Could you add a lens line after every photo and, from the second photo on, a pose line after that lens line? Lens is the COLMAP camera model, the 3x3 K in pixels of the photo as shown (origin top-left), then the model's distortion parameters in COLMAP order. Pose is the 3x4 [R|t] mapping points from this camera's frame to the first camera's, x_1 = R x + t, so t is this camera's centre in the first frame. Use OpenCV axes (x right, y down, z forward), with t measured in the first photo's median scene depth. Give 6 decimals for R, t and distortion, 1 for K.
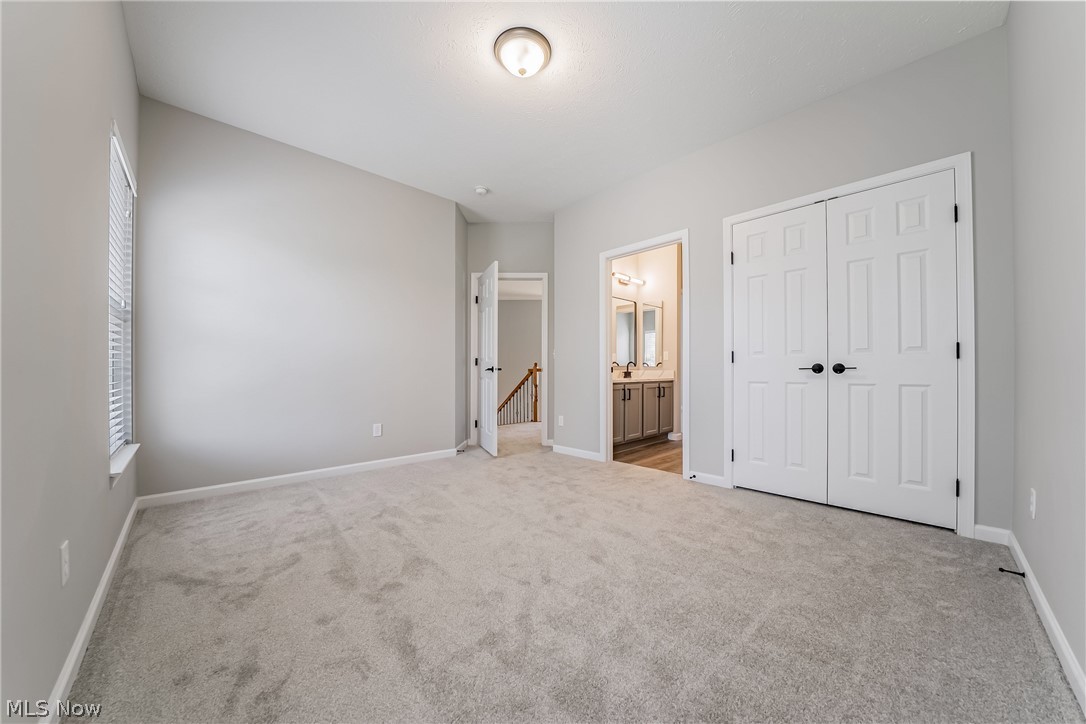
lens RADIAL K [[369.1, 0, 550.0], [0, 369.1, 368.0], [0, 0, 1]] dist [-0.031627, 0.003757]
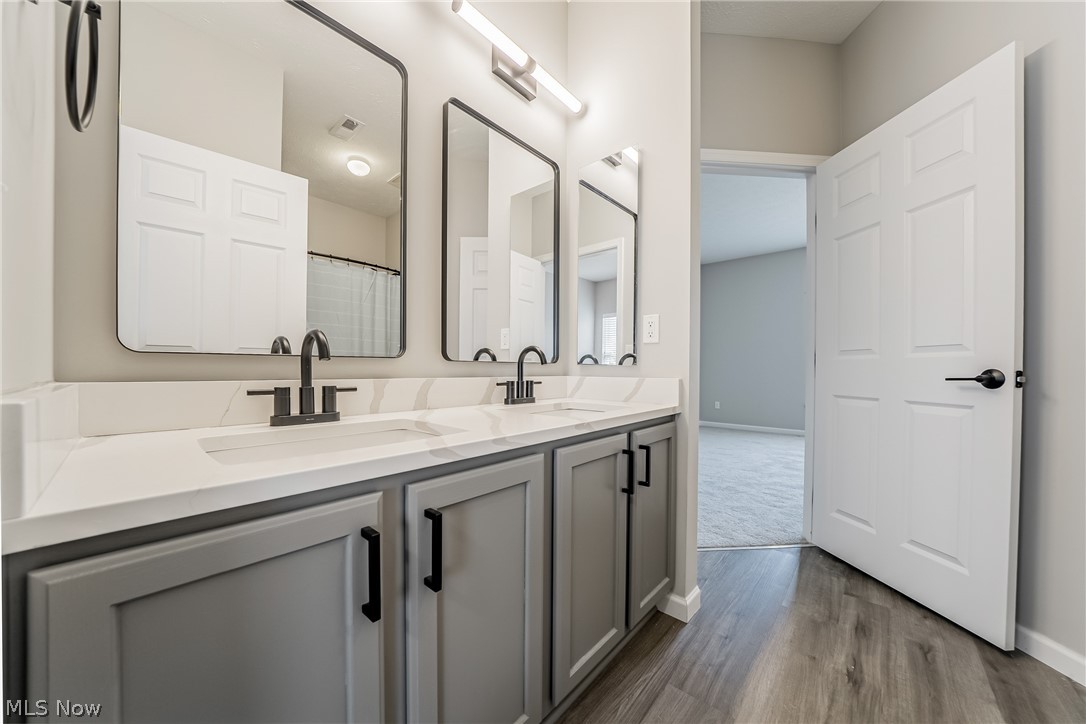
lens RADIAL K [[382.6, 0, 539.4], [0, 382.6, 371.0], [0, 0, 1]] dist [-0.000422, 0.000063]
pose [[0.996572, 0.008886, 0.082248, 0.203932], [-0.009370, 0.999941, 0.005500, -0.000046], [-0.082195, -0.006251, 0.996597, 0.711474]]
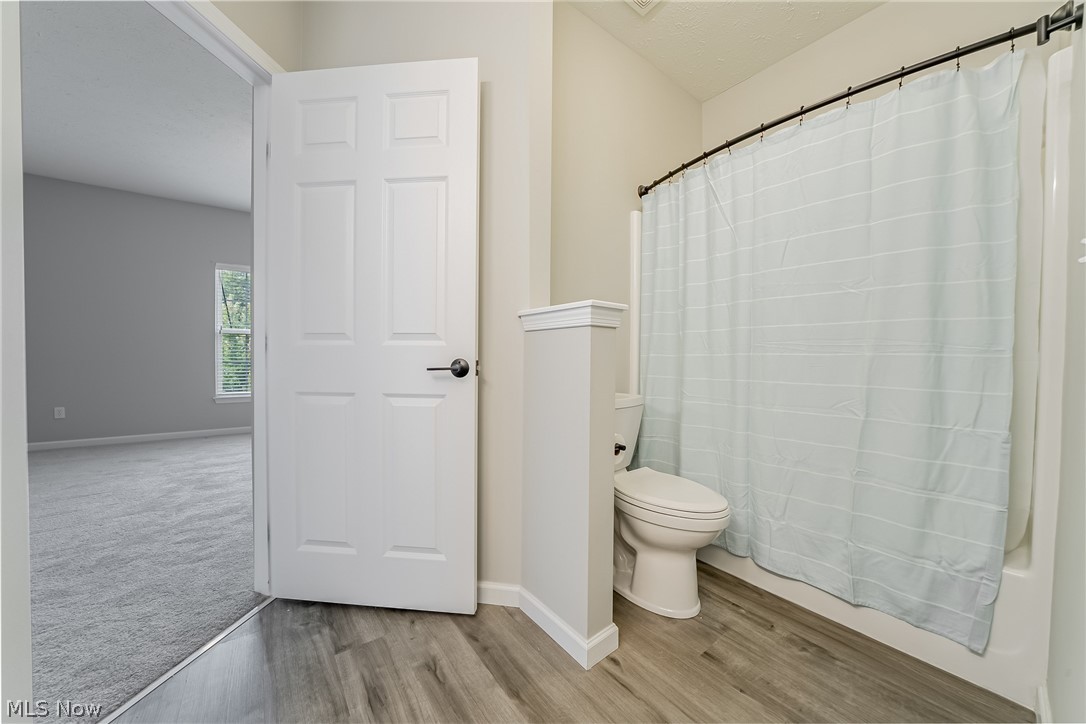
lens RADIAL K [[369.1, 0, 550.0], [0, 369.1, 368.0], [0, 0, 1]] dist [-0.031627, 0.003757]
pose [[0.095721, -0.017065, 0.995262, 0.232008], [-0.010009, 0.999786, 0.018105, -0.000637], [-0.995358, -0.011695, 0.095530, 0.767391]]
